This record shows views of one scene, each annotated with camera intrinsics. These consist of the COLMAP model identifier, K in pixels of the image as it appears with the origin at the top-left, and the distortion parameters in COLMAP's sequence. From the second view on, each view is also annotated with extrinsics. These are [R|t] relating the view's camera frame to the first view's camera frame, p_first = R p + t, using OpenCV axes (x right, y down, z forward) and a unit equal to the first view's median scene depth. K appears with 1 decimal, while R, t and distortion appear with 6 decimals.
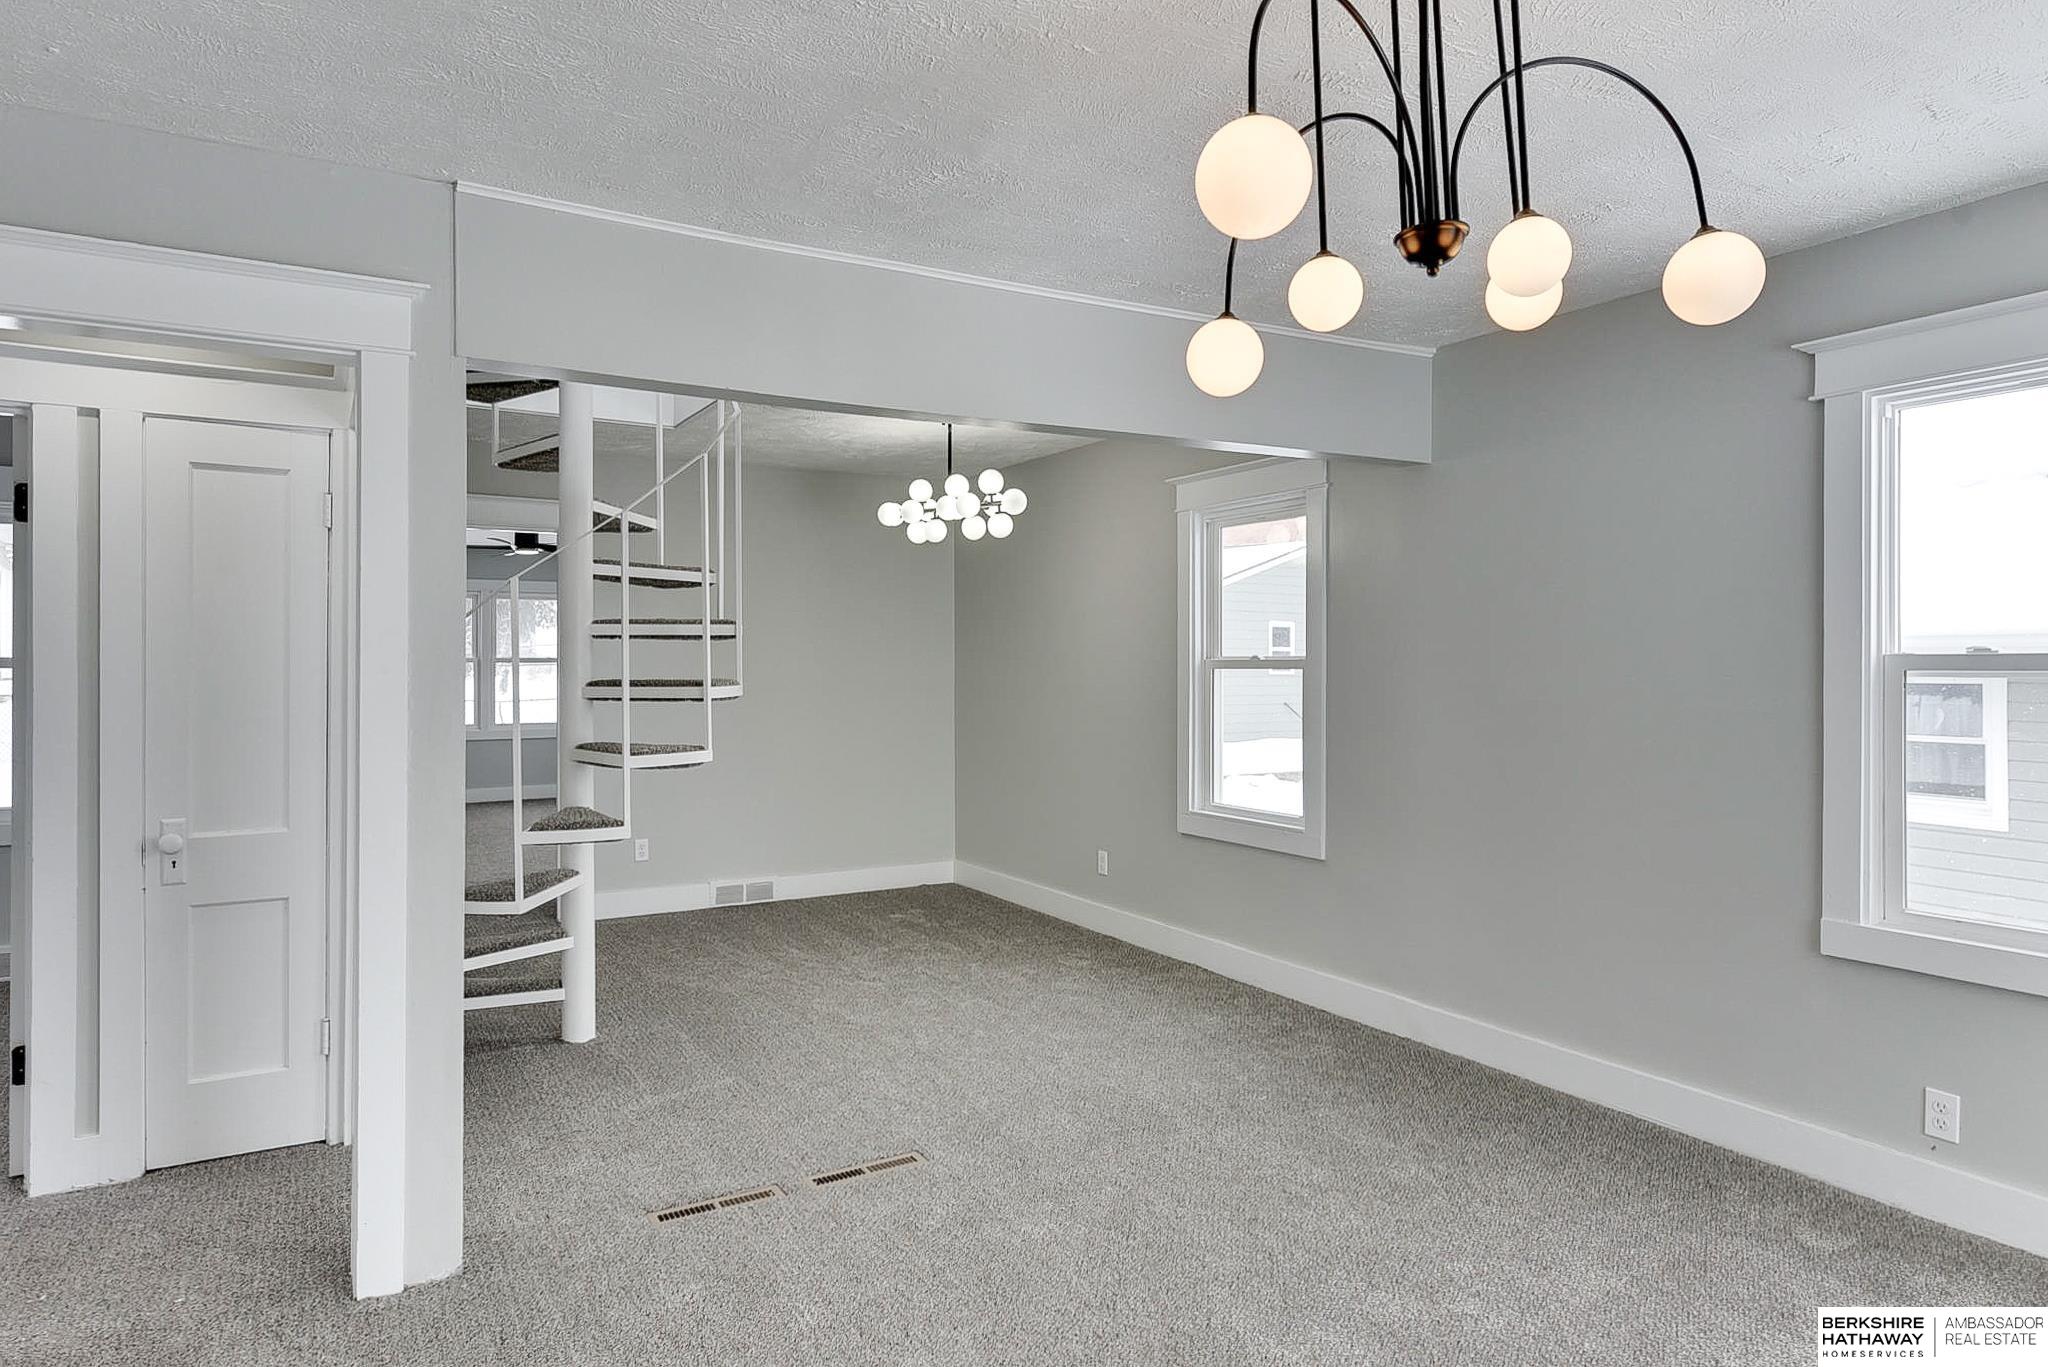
lens RADIAL K [[1194.5, 0, 1009.3], [0, 1194.5, 666.4], [0, 0, 1]] dist [0.012556, -0.004989]
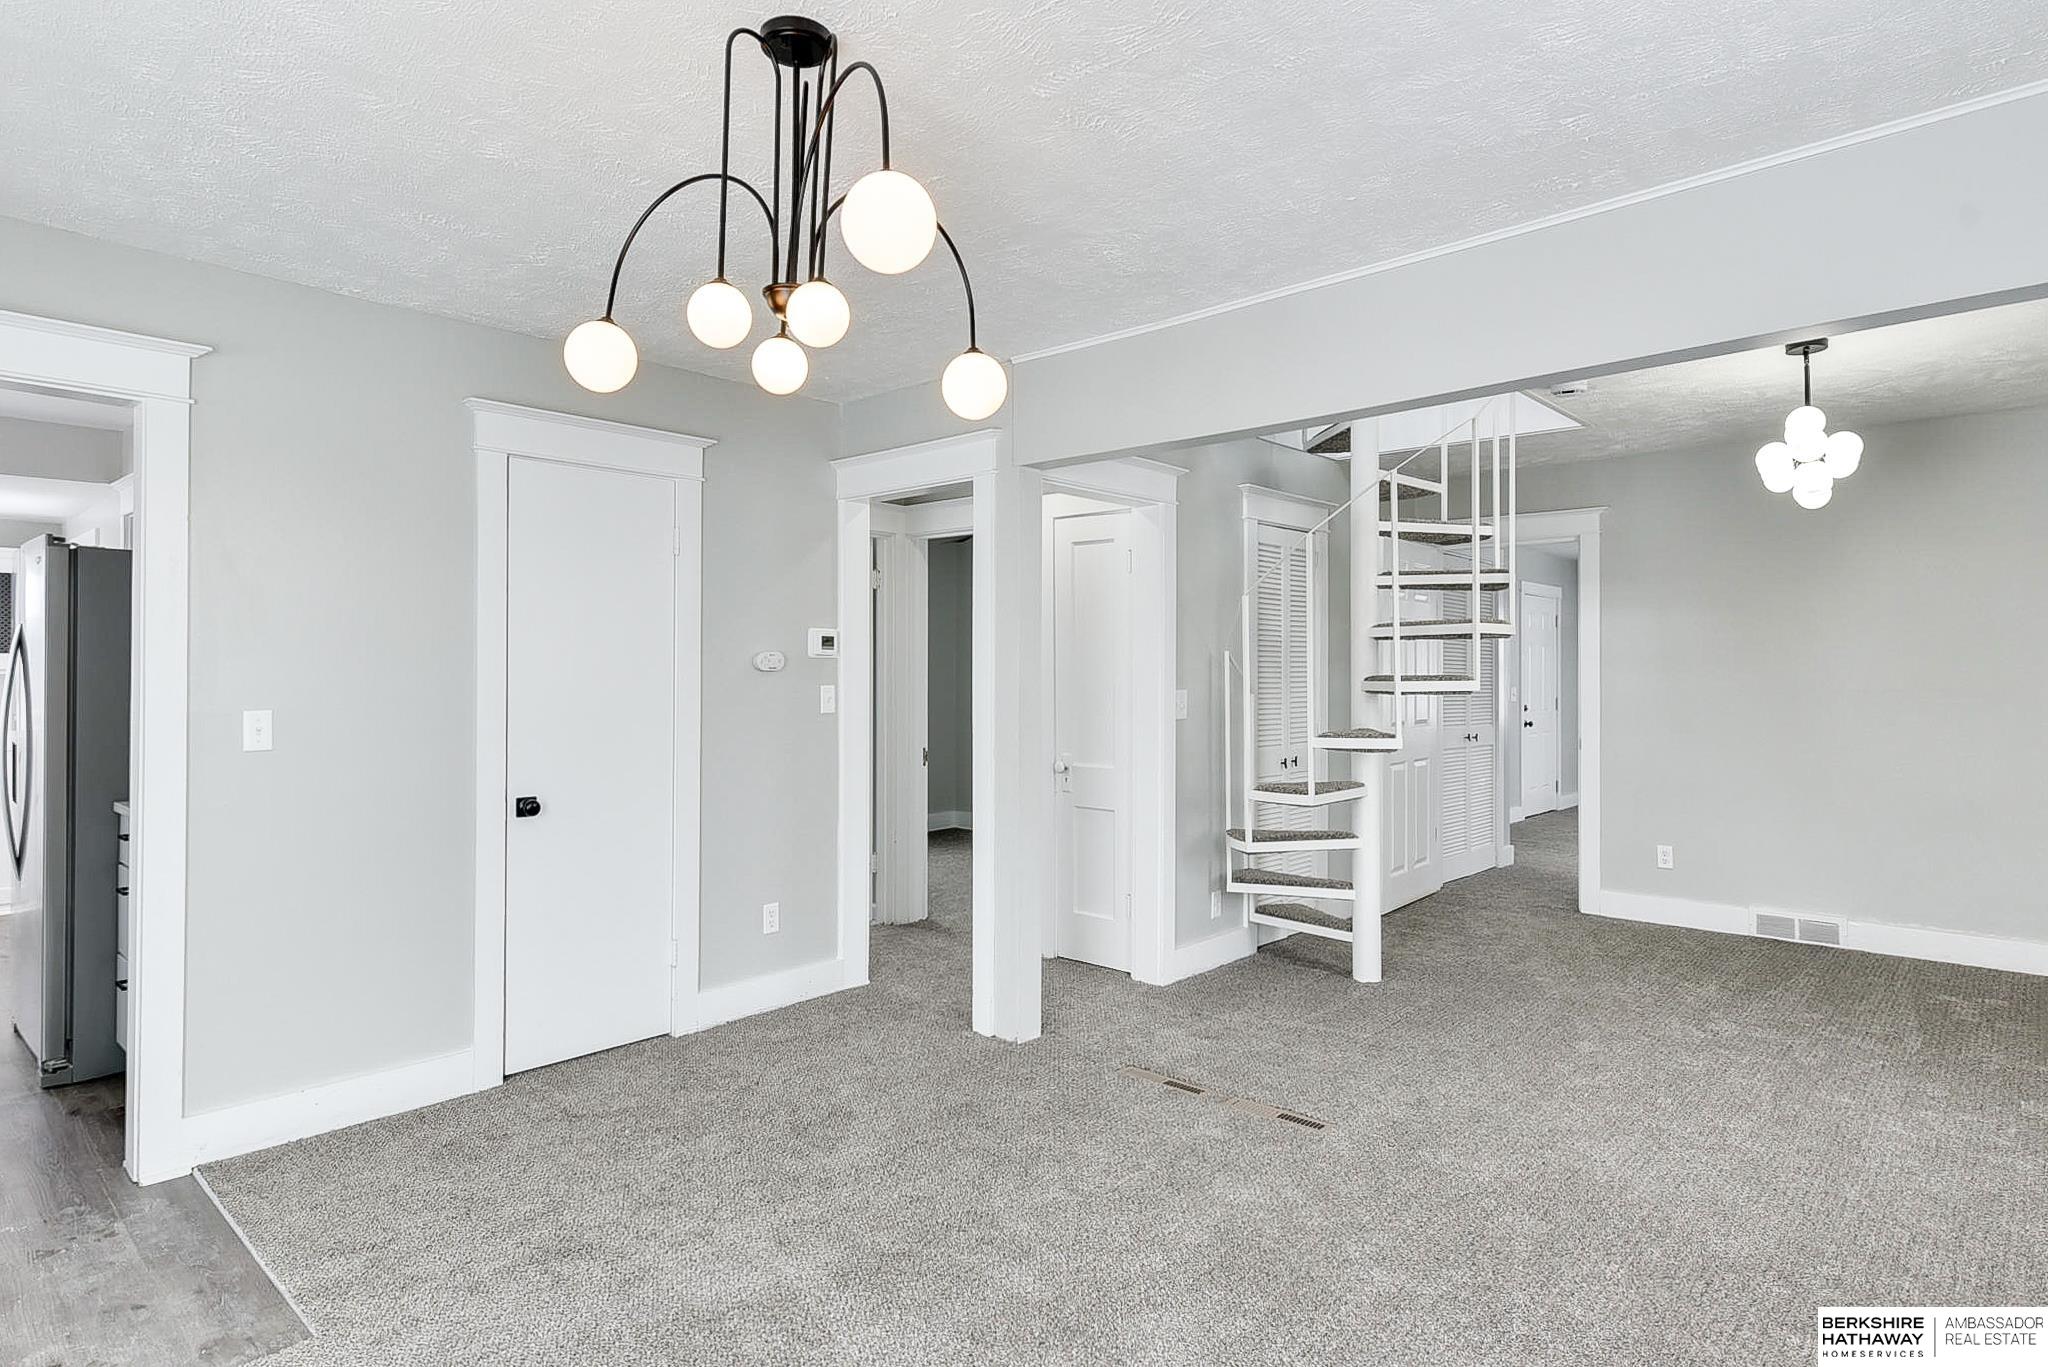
lens RADIAL K [[1110.0, 0, 1023.1], [0, 1110.0, 661.4], [0, 0, 1]] dist [0.003853, 0.000207]
pose [[0.311372, -0.009673, -0.950239, 0.538523], [-0.004407, 0.999923, -0.011623, 0.010983], [0.950278, 0.007806, 0.311305, 0.312600]]
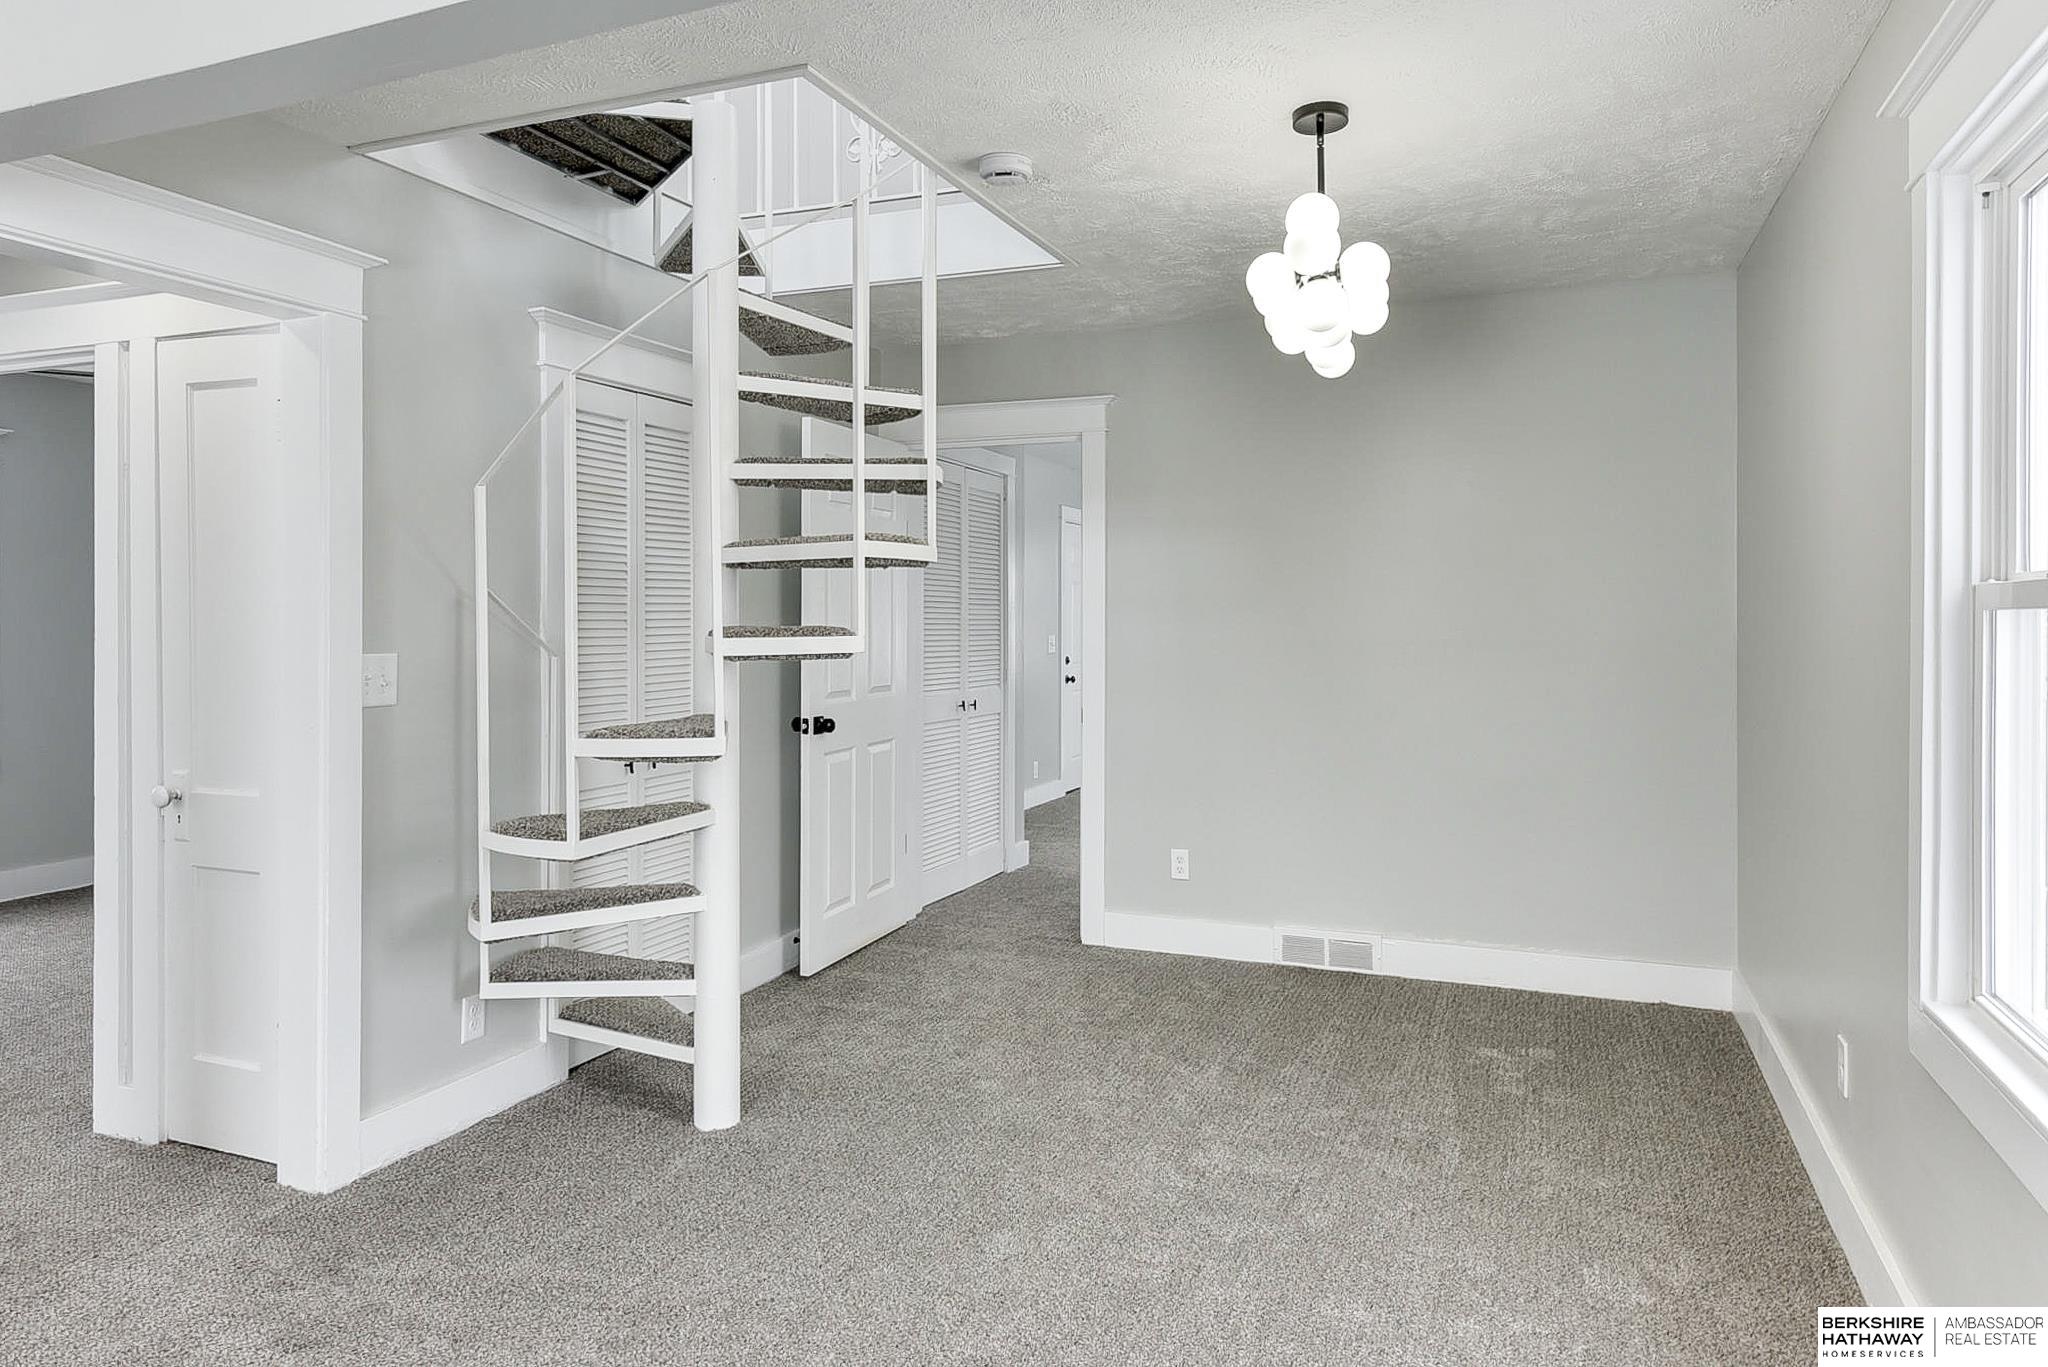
lens RADIAL K [[1252.8, 0, 1023.8], [0, 1252.8, 616.9], [0, 0, 1]] dist [0.012638, -0.003729]
pose [[0.614093, -0.000243, -0.789234, 0.328797], [-0.001944, 0.999996, -0.001820, 0.006385], [0.789231, 0.002652, 0.614090, 0.633595]]
